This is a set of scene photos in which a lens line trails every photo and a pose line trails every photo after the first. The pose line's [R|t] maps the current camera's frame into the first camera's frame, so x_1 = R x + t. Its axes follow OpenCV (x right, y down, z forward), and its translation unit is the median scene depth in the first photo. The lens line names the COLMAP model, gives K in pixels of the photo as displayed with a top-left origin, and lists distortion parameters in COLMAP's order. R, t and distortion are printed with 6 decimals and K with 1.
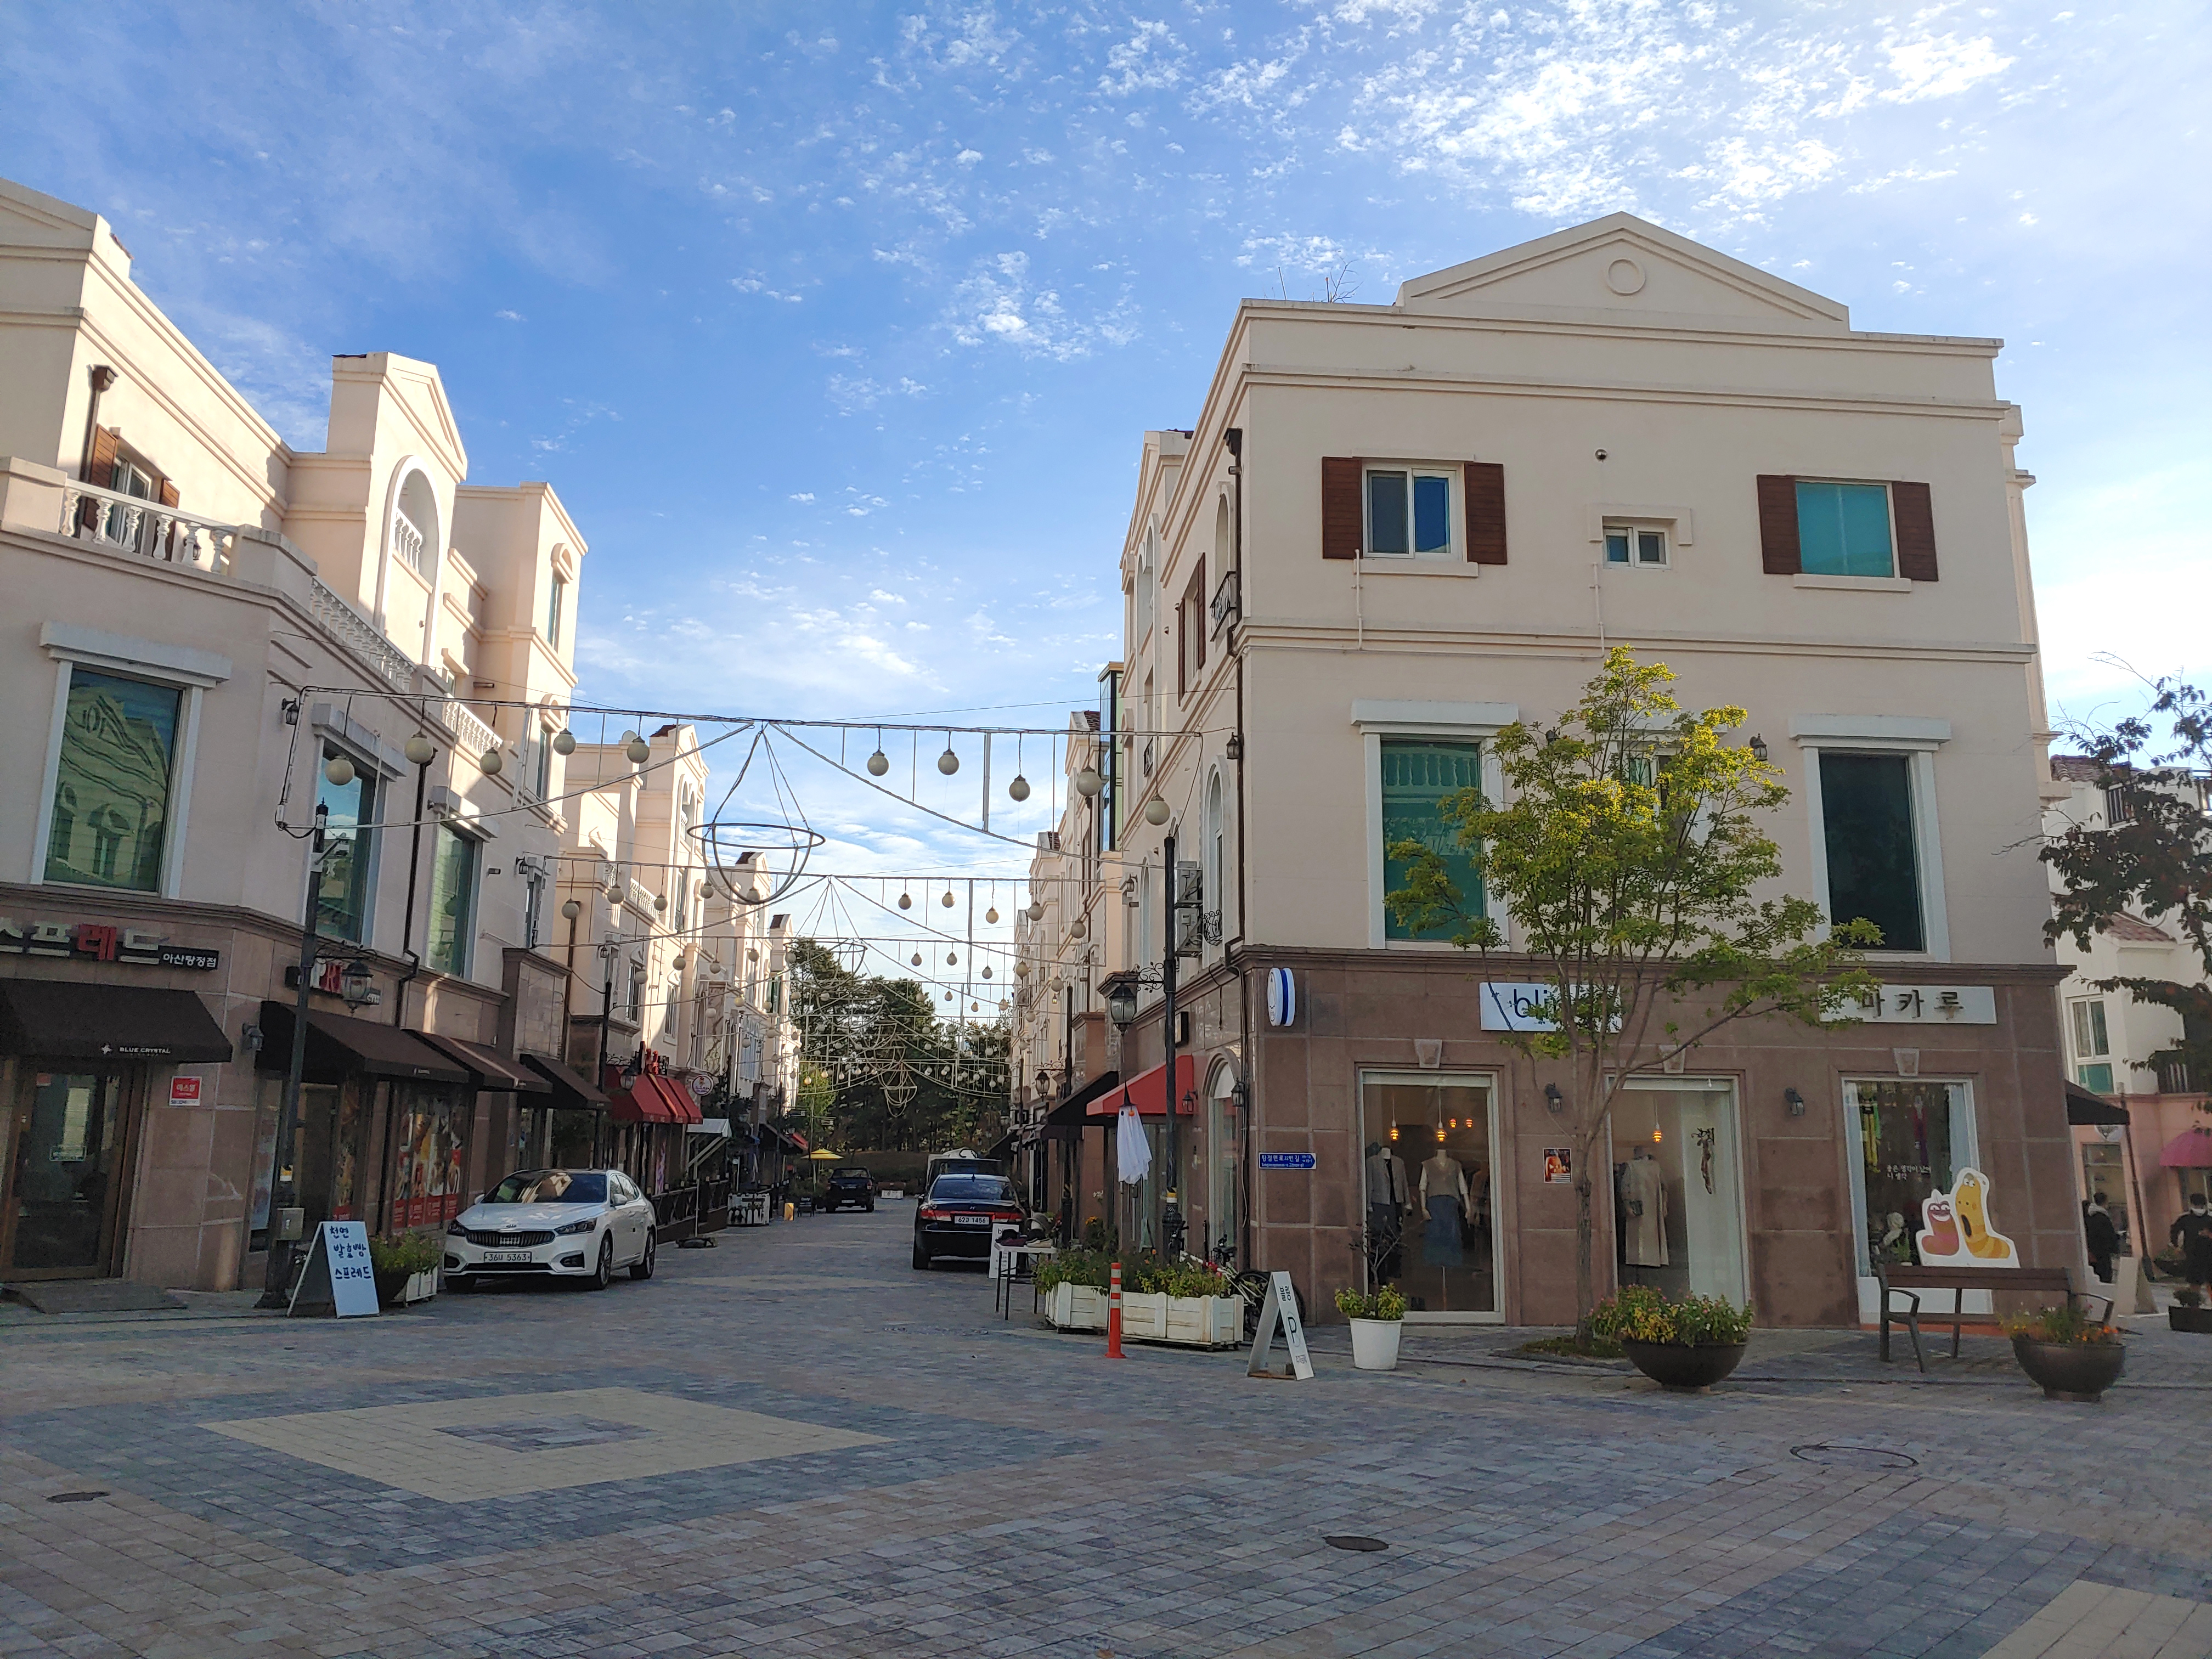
lens RADIAL K [[1615.2, 0, 1115.9], [0, 1615.2, 818.2], [0, 0, 1]] dist [0.011487, -0.007095]
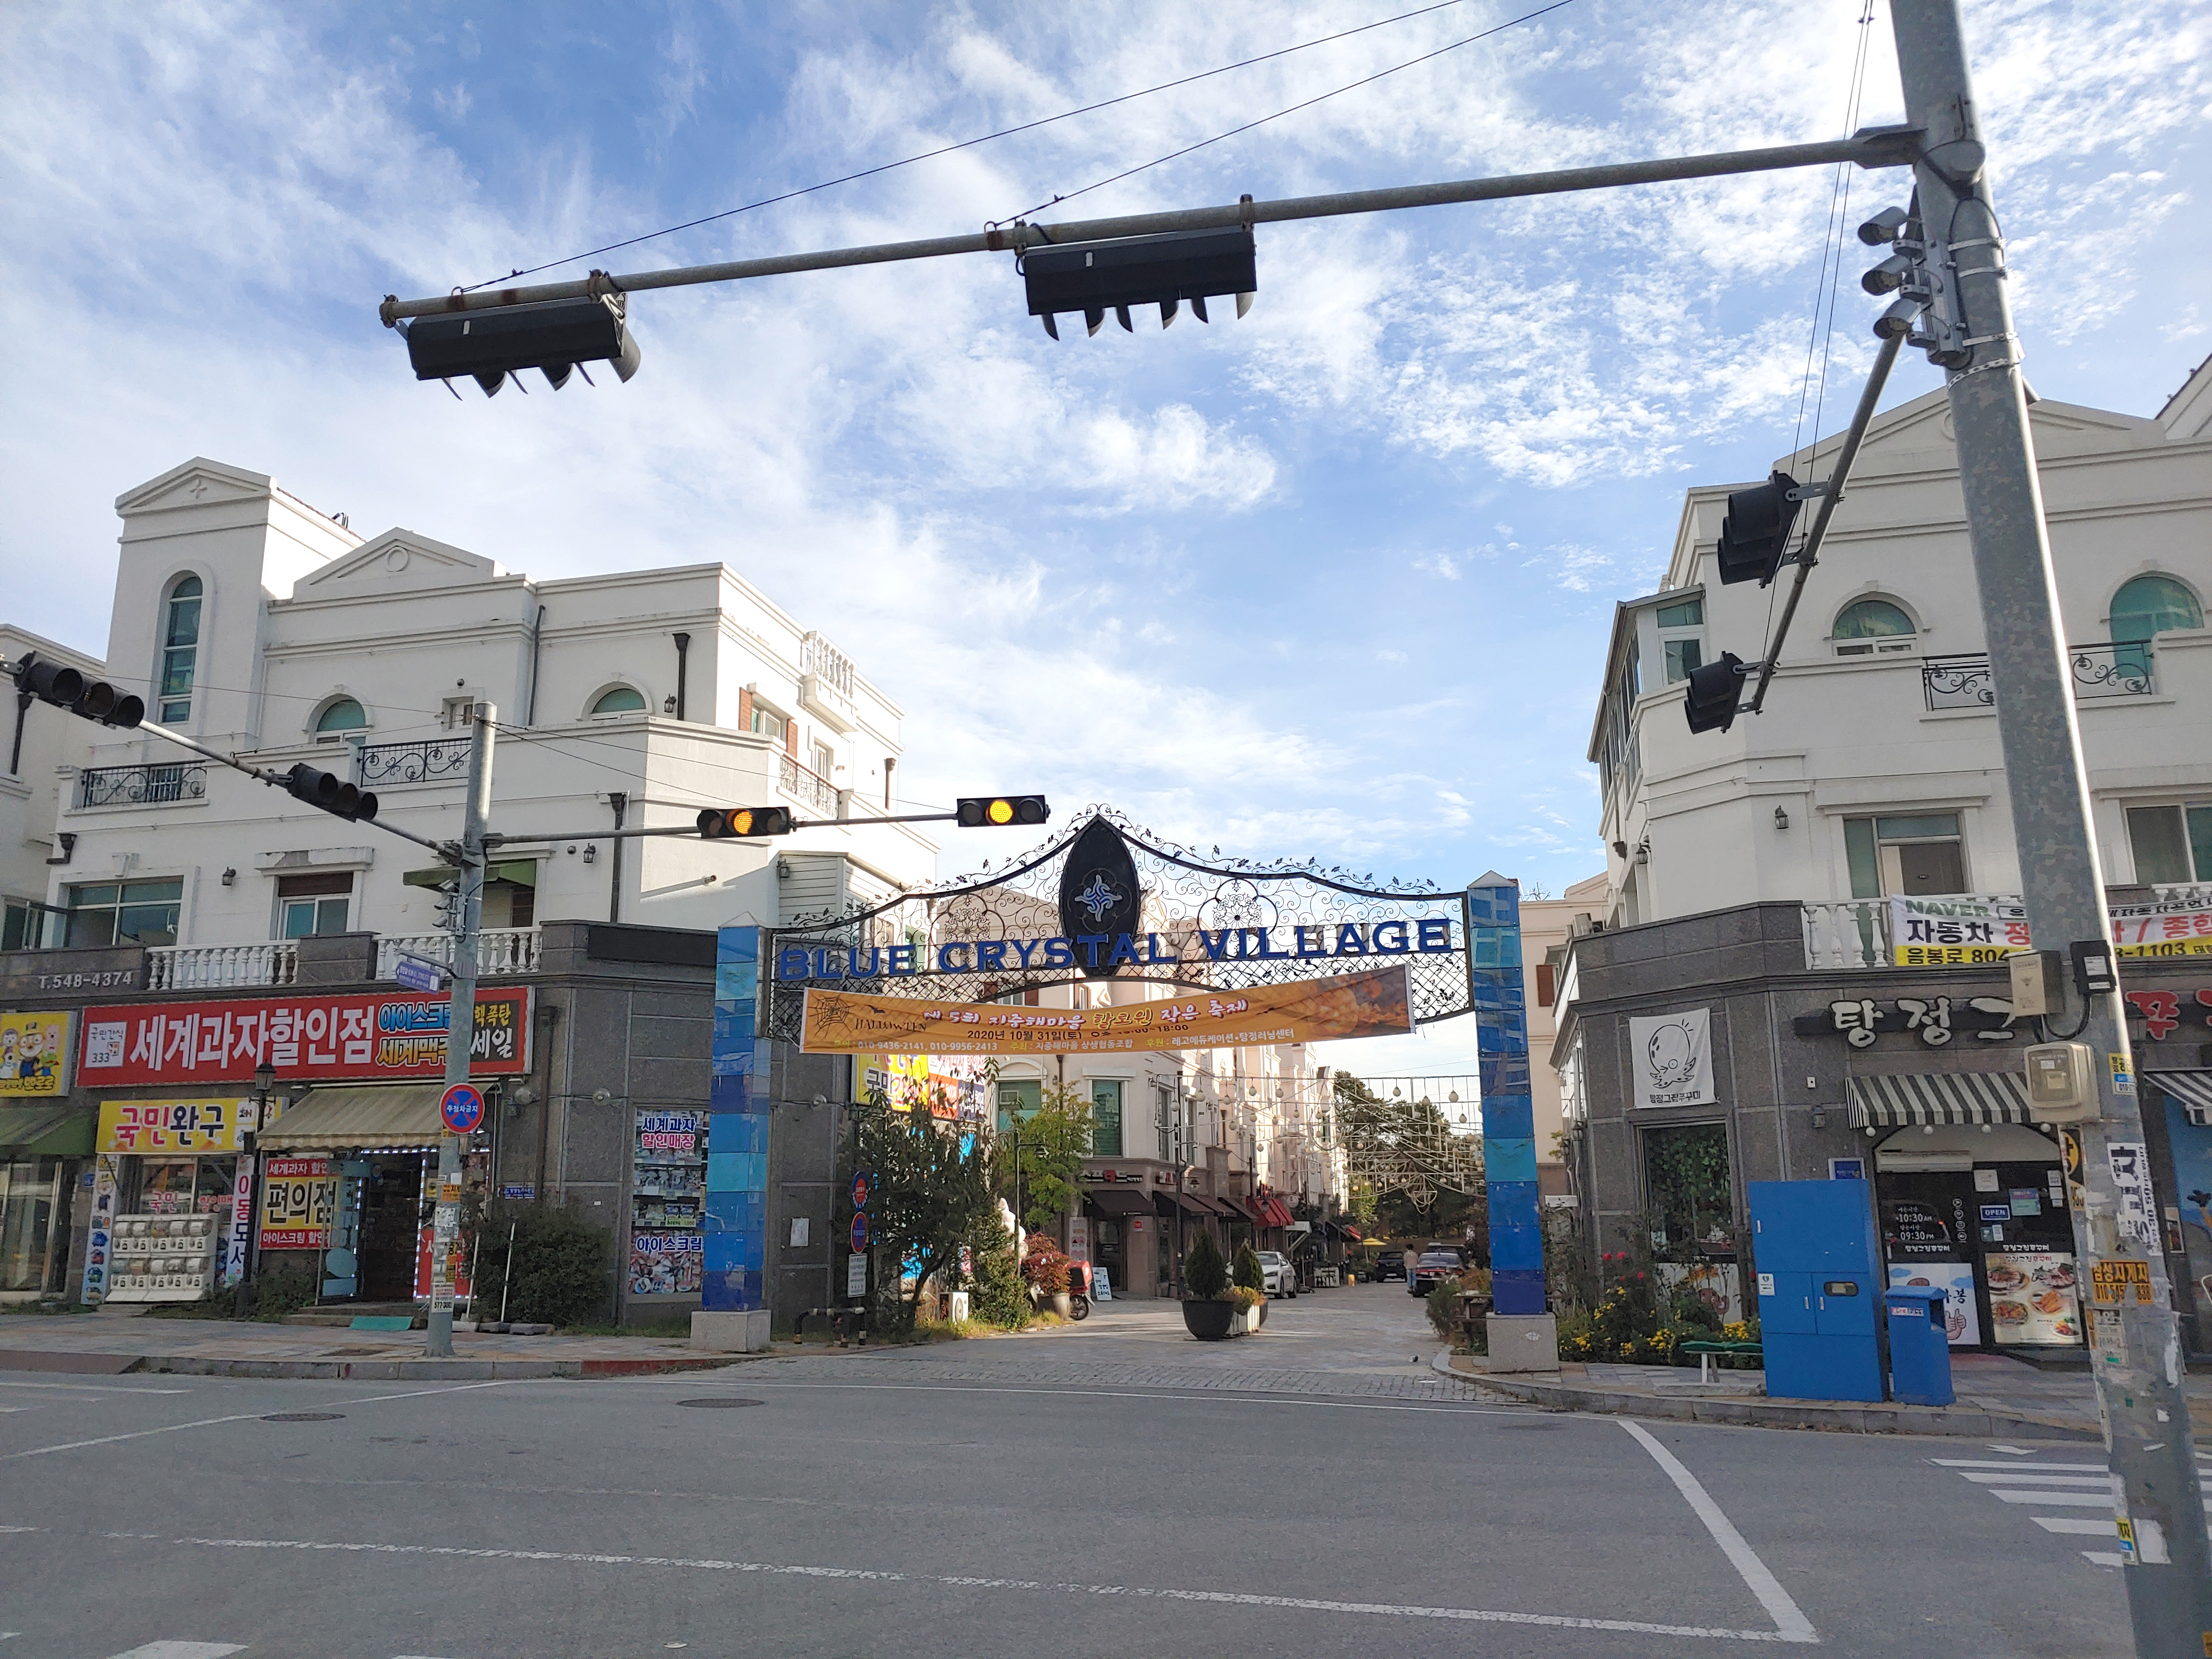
lens RADIAL K [[1615.2, 0, 1097.8], [0, 1615.2, 835.3], [0, 0, 1]] dist [0.011487, -0.007095]
pose [[0.941724, -0.100495, -0.321024, 0.112230], [0.087549, 0.994666, -0.054550, -0.120223], [0.324793, 0.023265, 0.945499, -0.567819]]
